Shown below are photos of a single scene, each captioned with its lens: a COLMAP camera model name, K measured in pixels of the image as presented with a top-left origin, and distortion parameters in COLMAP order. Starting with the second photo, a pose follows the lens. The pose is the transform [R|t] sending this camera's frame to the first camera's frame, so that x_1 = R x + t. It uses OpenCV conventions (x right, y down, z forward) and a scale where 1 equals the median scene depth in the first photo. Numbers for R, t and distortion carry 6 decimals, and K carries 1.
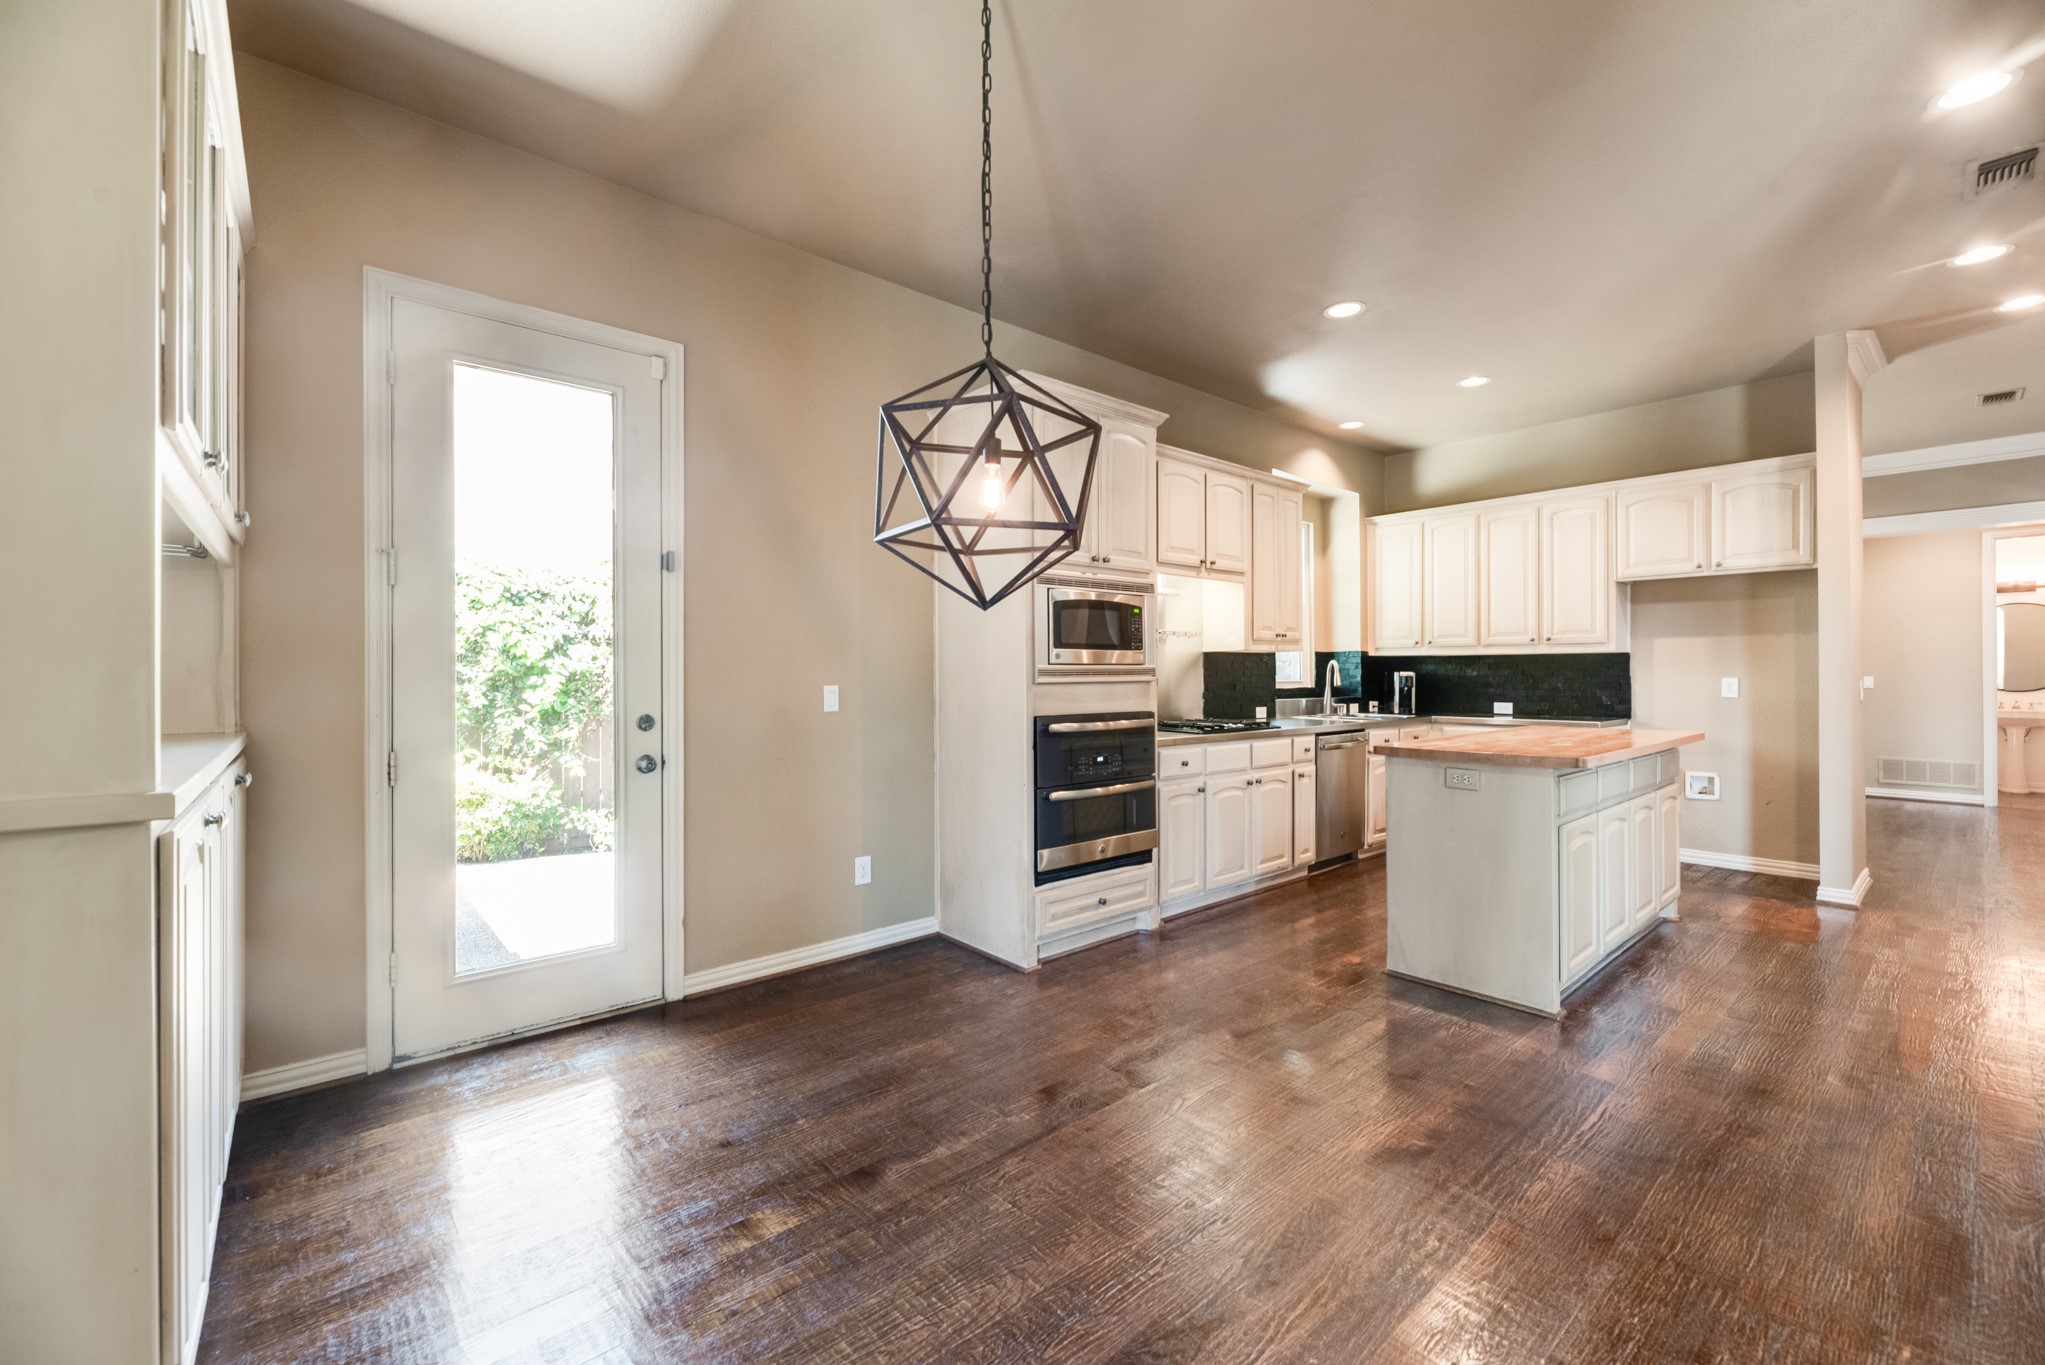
lens RADIAL K [[832.7, 0, 1024.0], [0, 832.7, 672.8], [0, 0, 1]] dist [-0.001262, 0.000204]
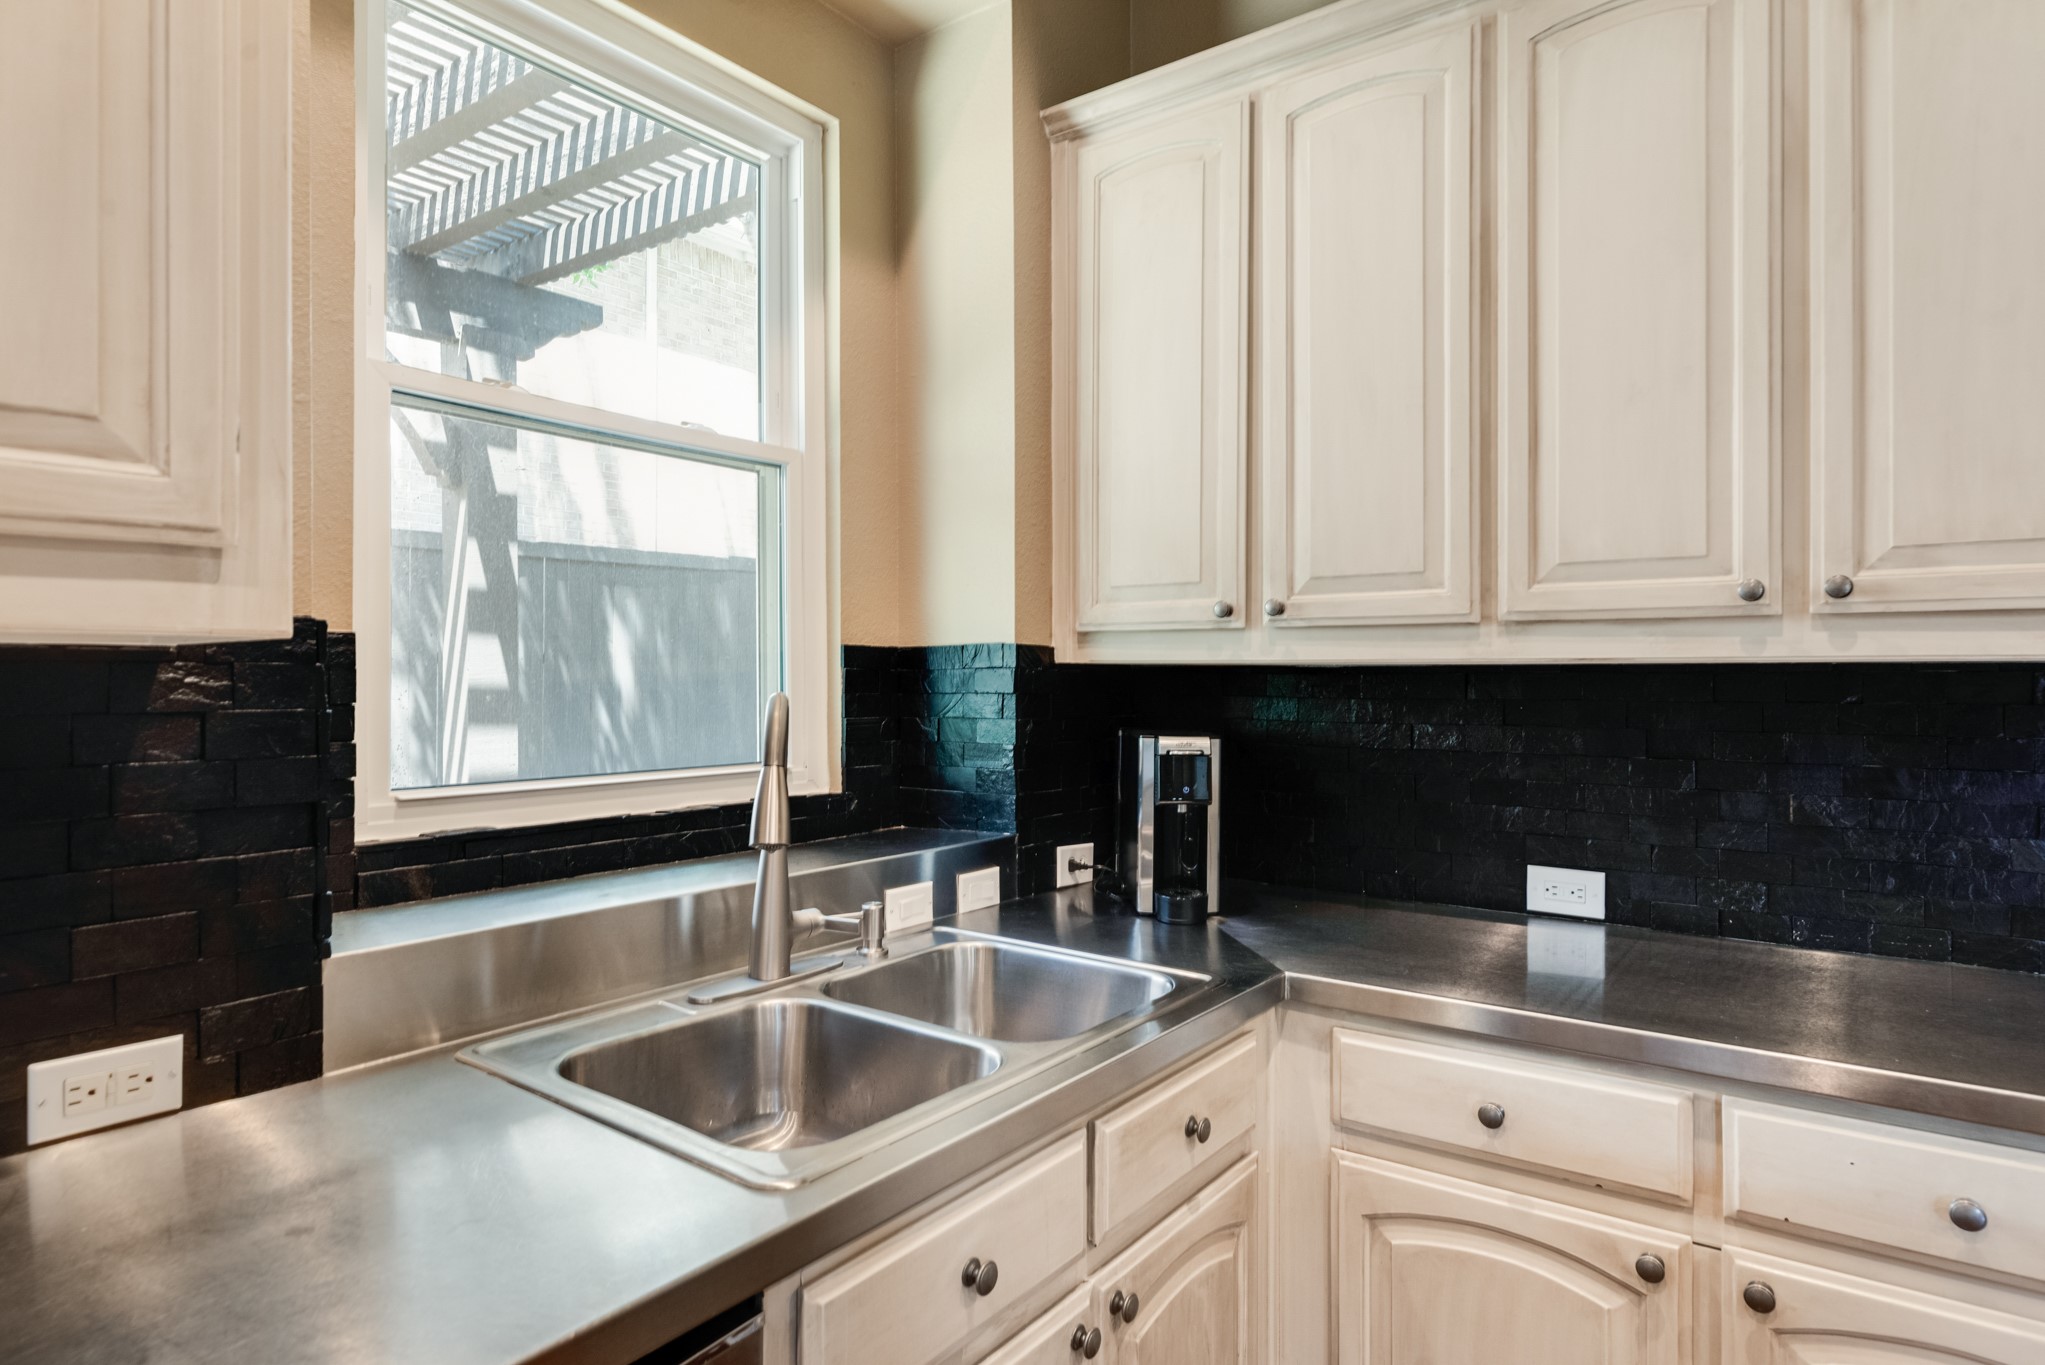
lens RADIAL K [[1128.8, 0, 1025.5], [0, 1128.8, 675.3], [0, 0, 1]] dist [-0.002802, -0.000957]
pose [[0.975774, 0.003432, 0.218753, 0.461402], [-0.003048, 0.999993, -0.002090, -0.023005], [-0.218759, 0.001373, 0.975778, 0.933925]]
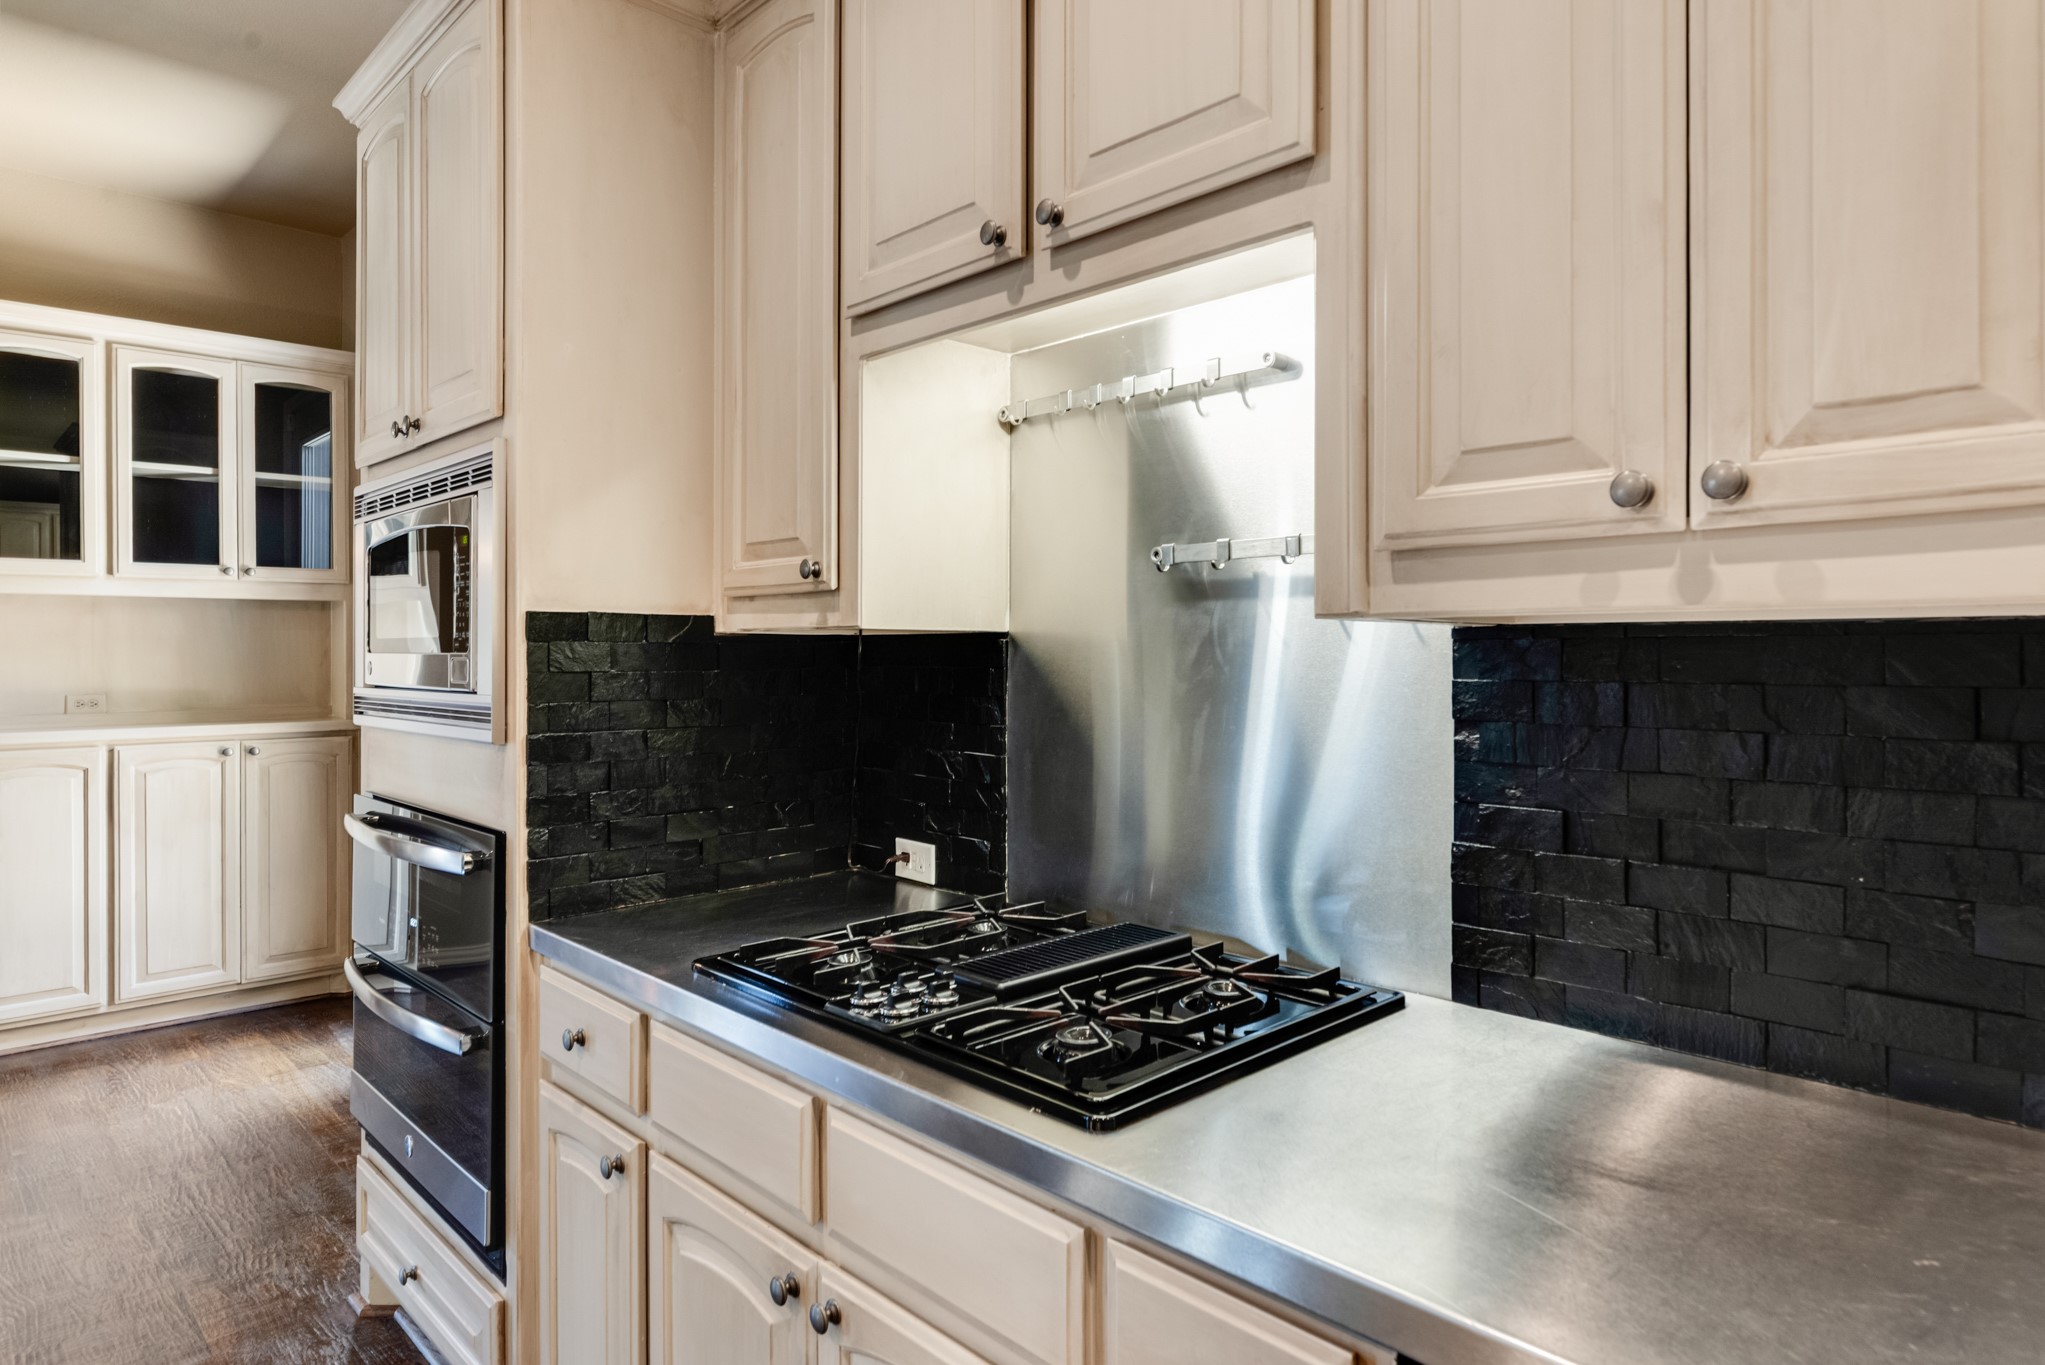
lens RADIAL K [[1198.7, 0, 1022.8], [0, 1198.7, 648.9], [0, 0, 1]] dist [-0.002428, -0.000086]
pose [[0.052508, 0.001068, -0.998620, 0.530286], [-0.000009, 0.999999, 0.001069, -0.022764], [0.998621, -0.000047, 0.052508, 0.977592]]
